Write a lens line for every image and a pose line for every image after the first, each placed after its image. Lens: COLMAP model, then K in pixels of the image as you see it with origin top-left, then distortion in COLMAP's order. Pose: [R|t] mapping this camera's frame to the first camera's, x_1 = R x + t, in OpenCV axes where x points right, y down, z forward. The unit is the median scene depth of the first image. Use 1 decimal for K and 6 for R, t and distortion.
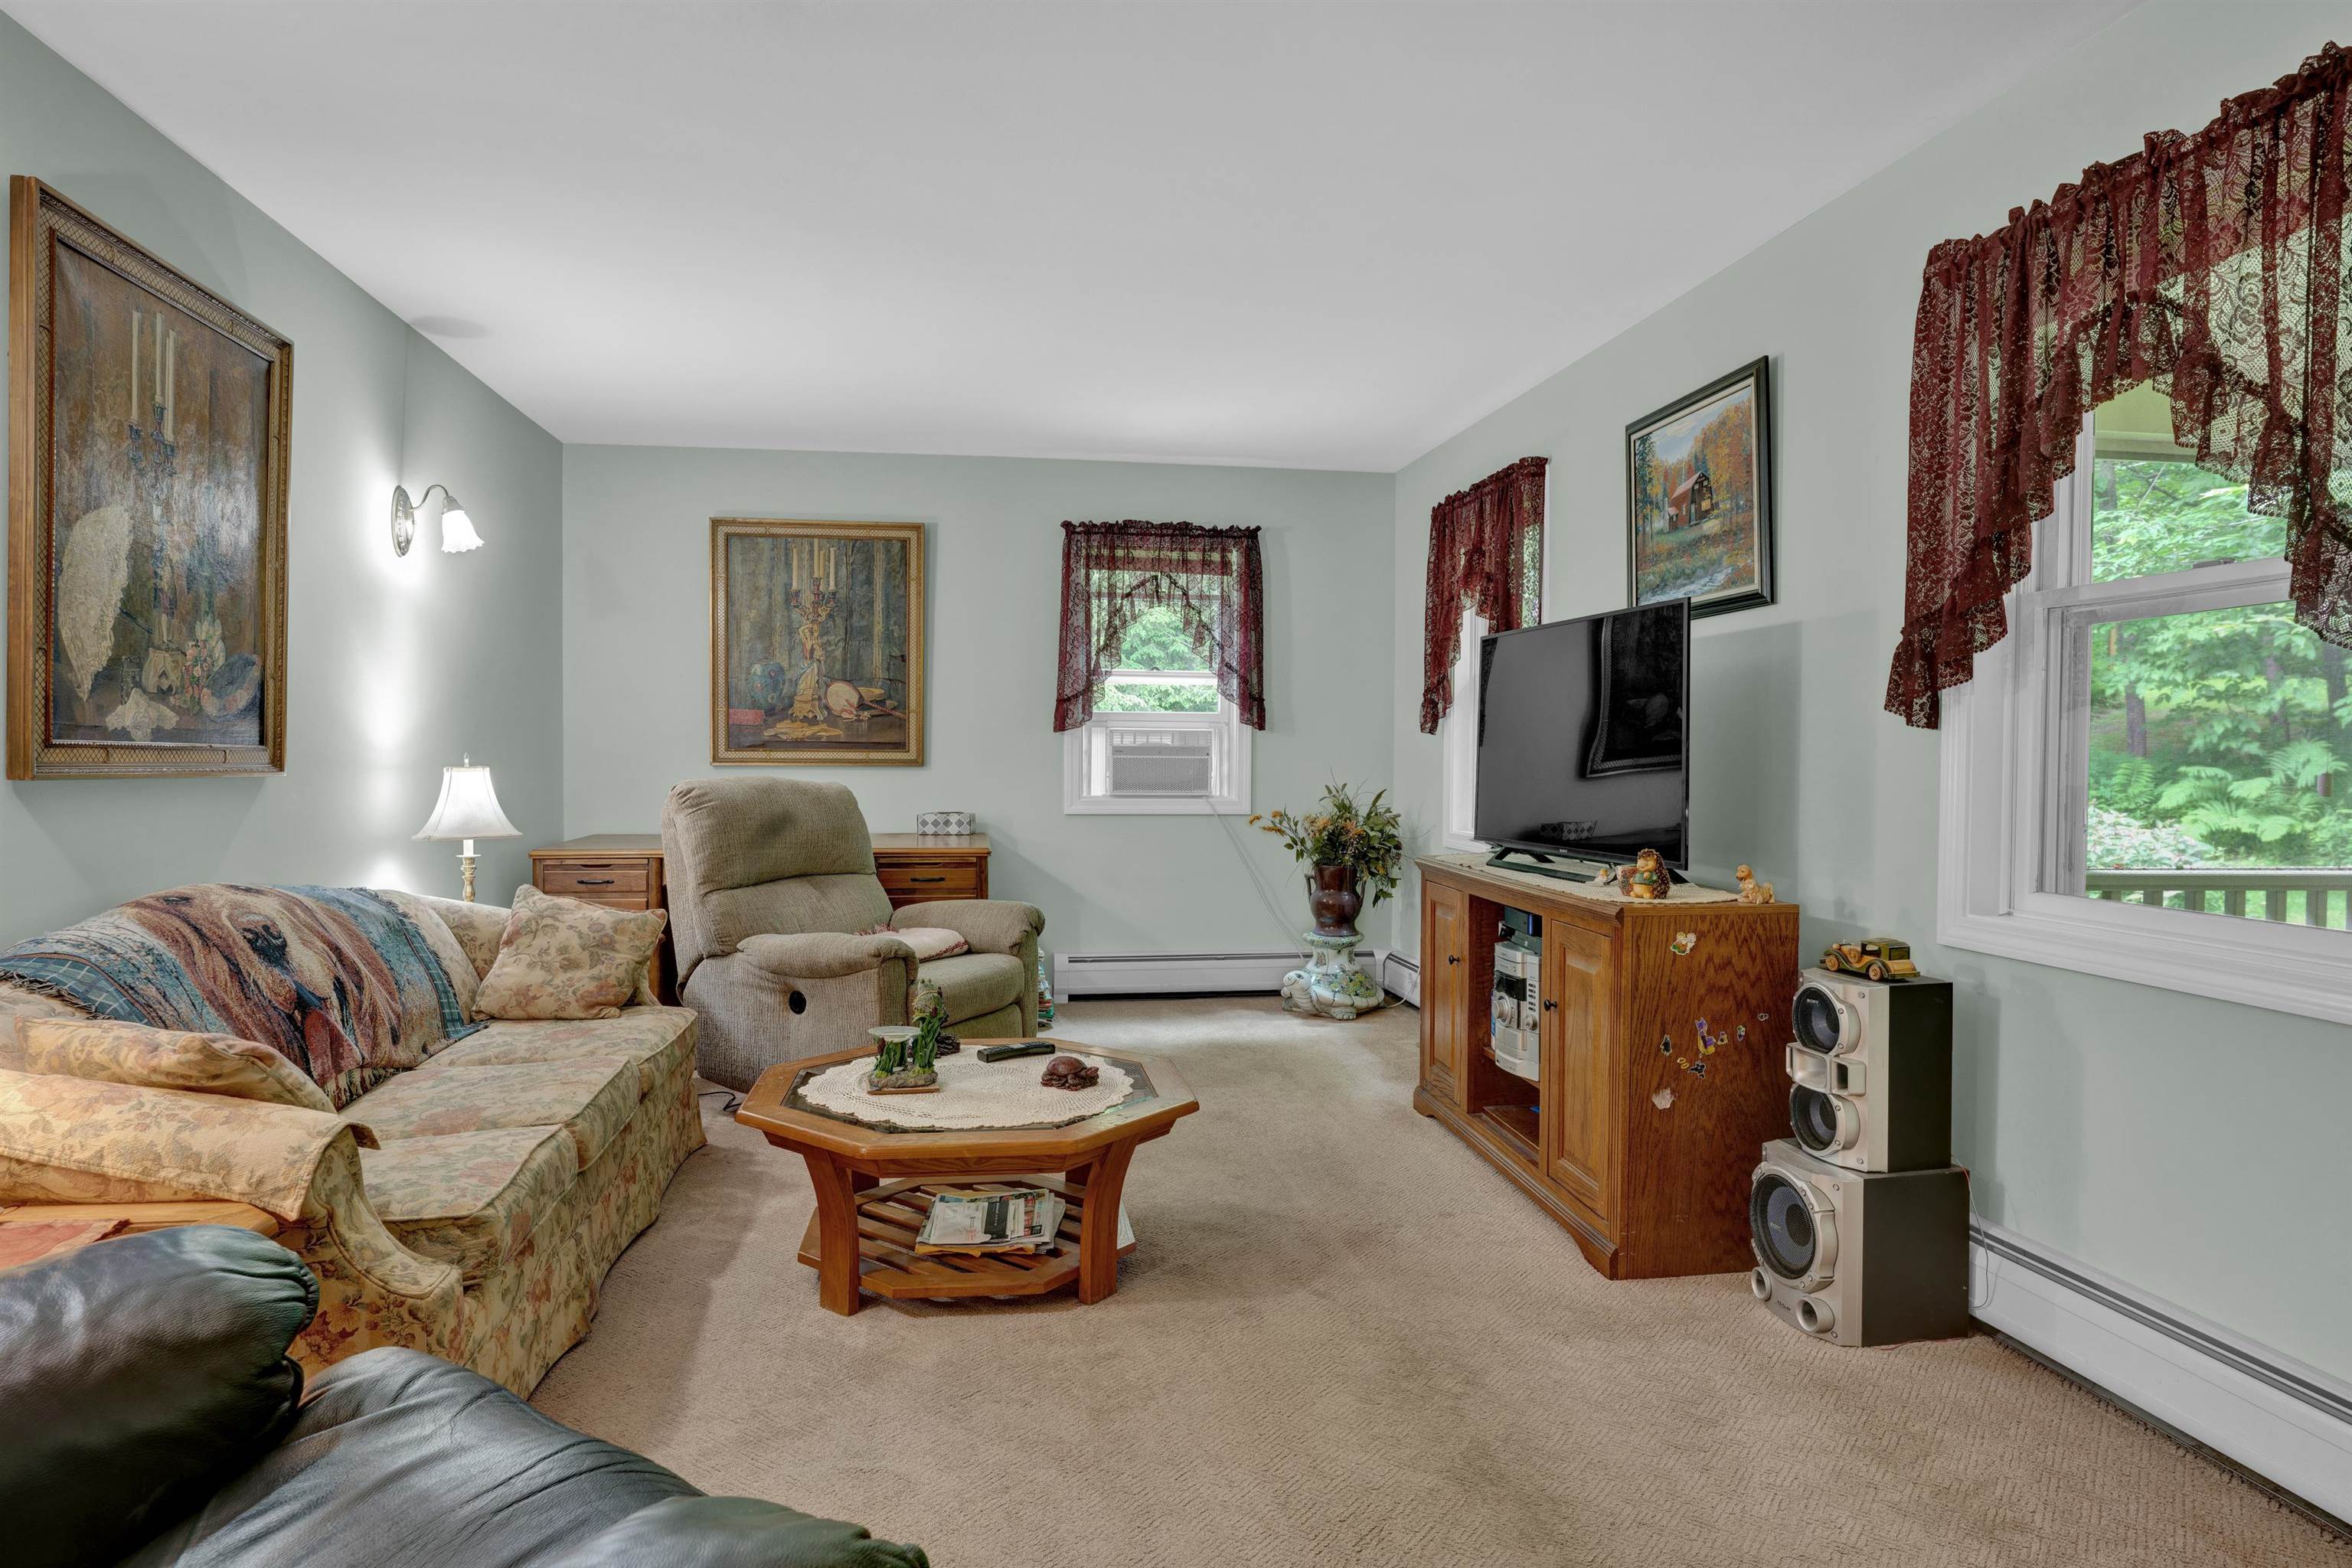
lens RADIAL K [[1334.8, 0, 1176.0], [0, 1334.8, 784.0], [0, 0, 1]] dist [-0.062232, 0.040371]
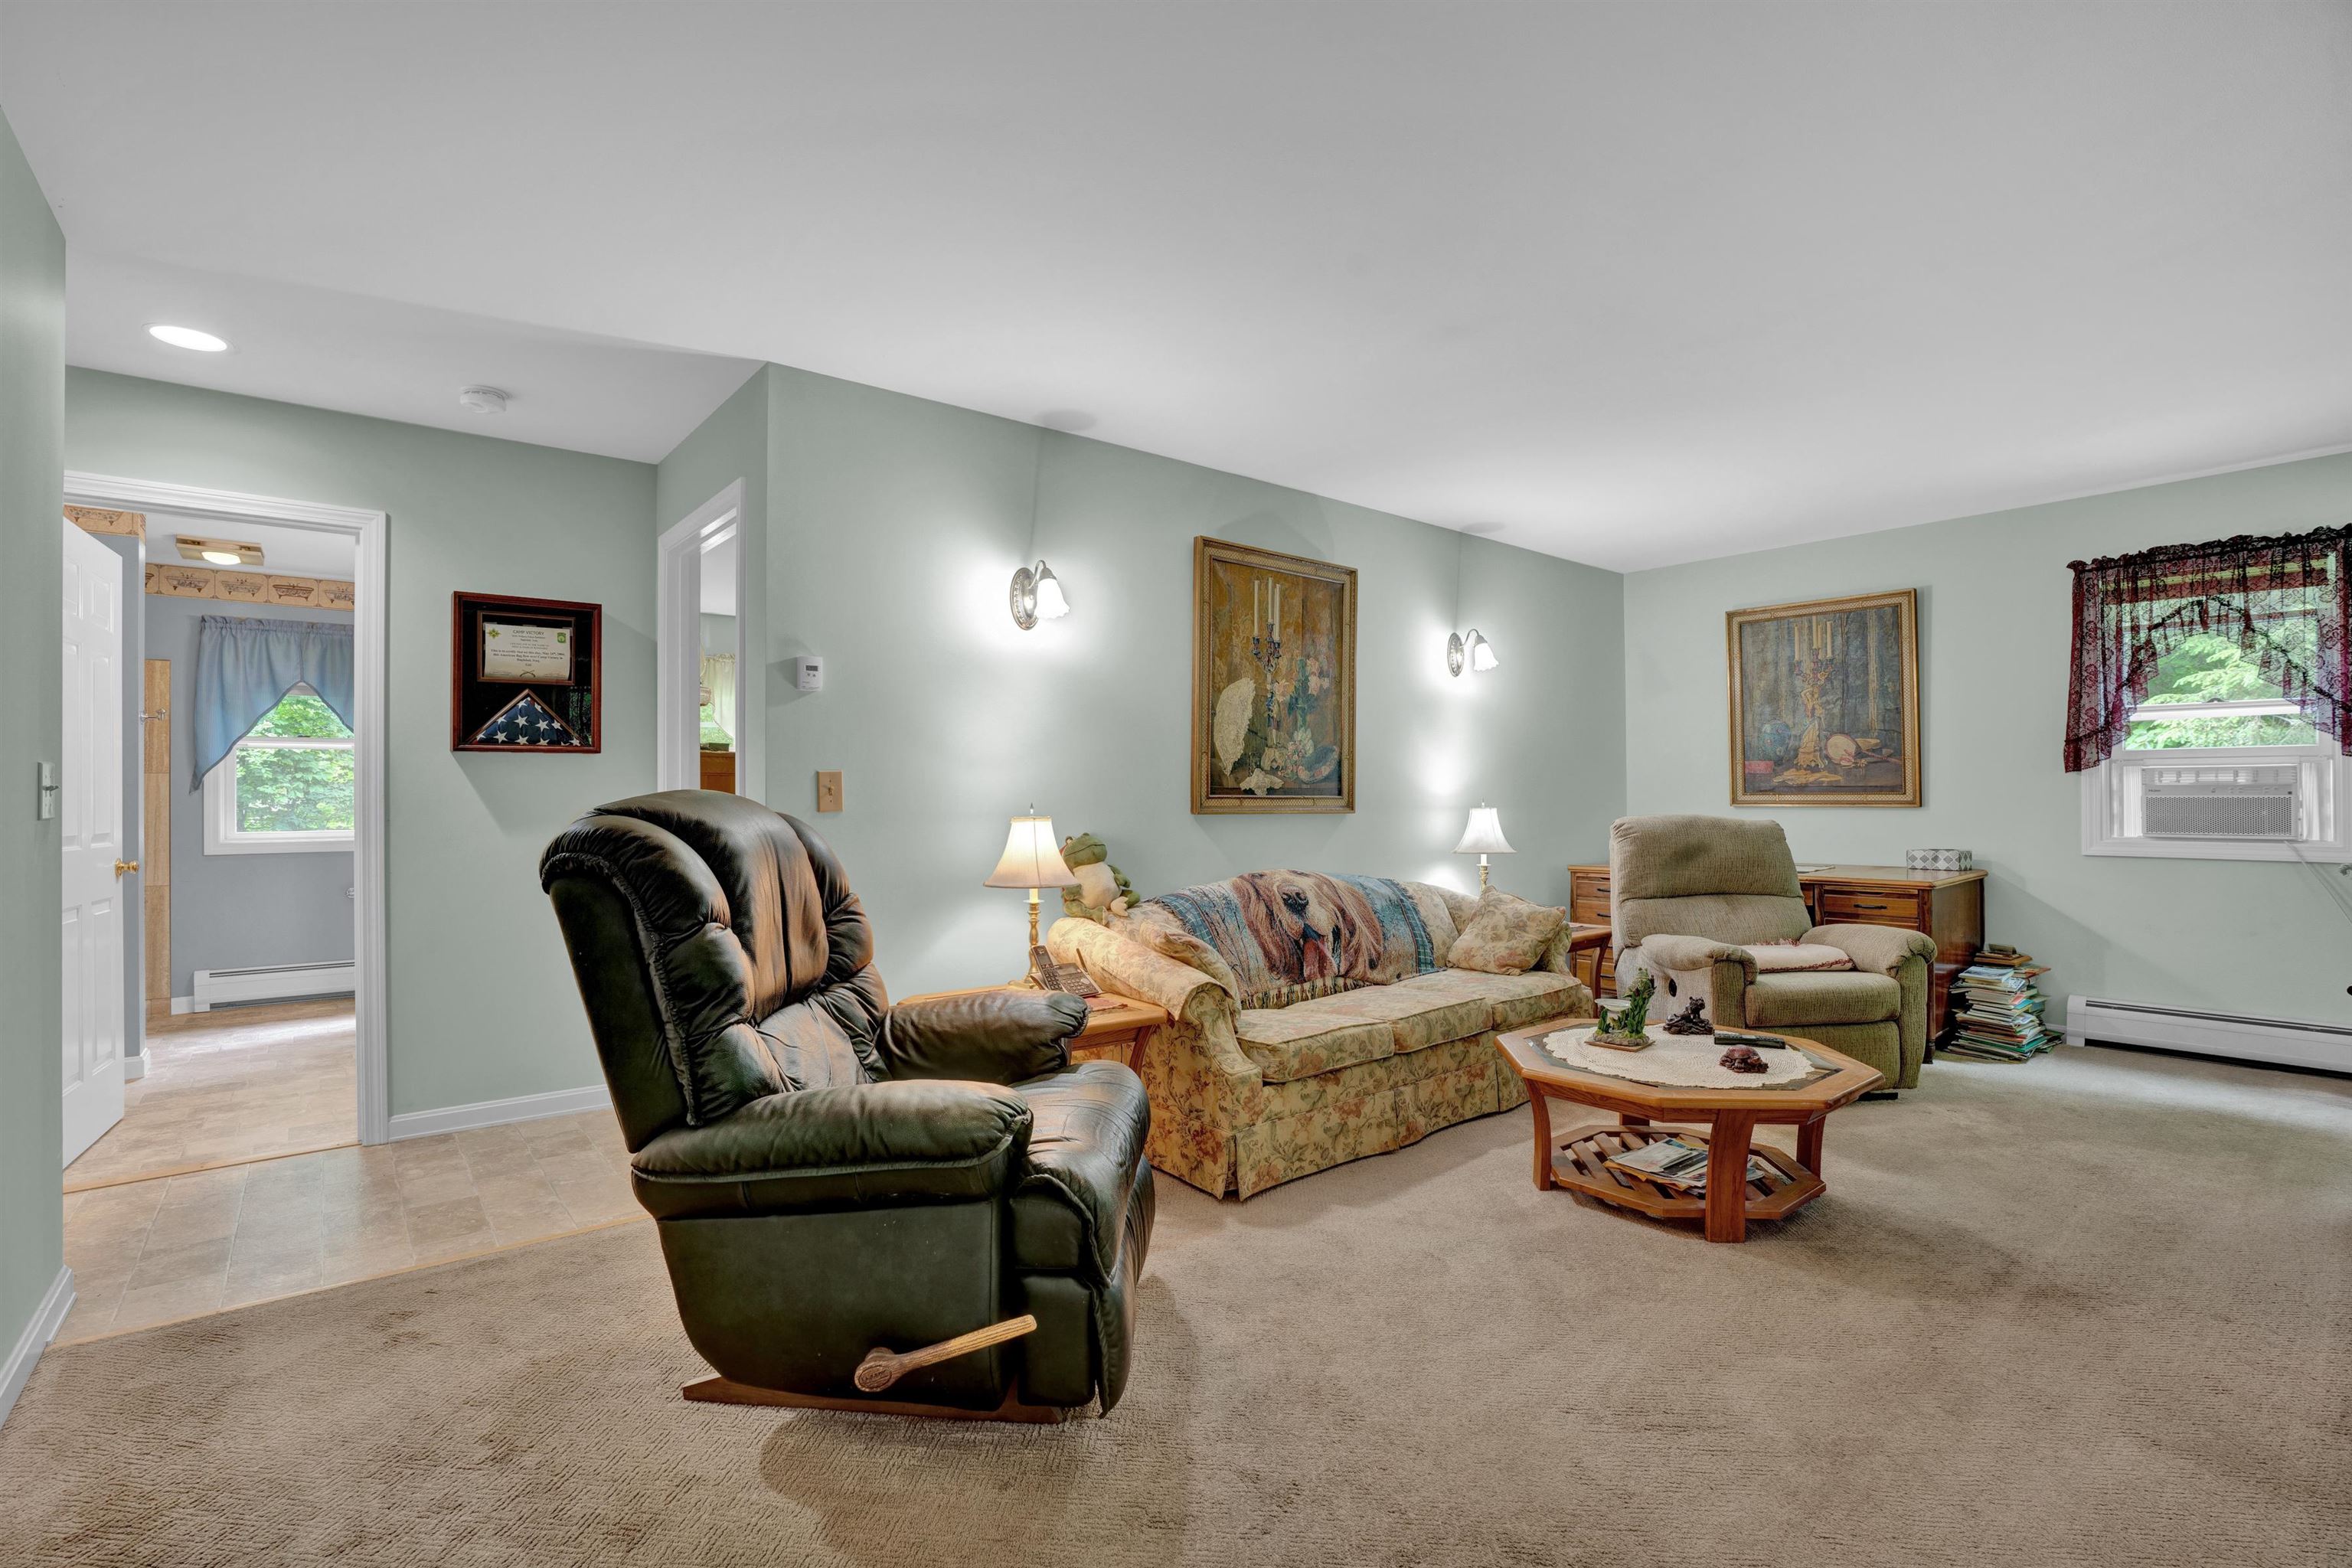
lens RADIAL K [[1076.0, 0, 1173.6], [0, 1076.0, 780.2], [0, 0, 1]] dist [-0.061002, 0.024366]
pose [[0.512739, -0.021667, -0.858271, 0.302496], [-0.010929, 0.999436, -0.031759, -0.001240], [0.858475, 0.025664, 0.512213, 0.029737]]
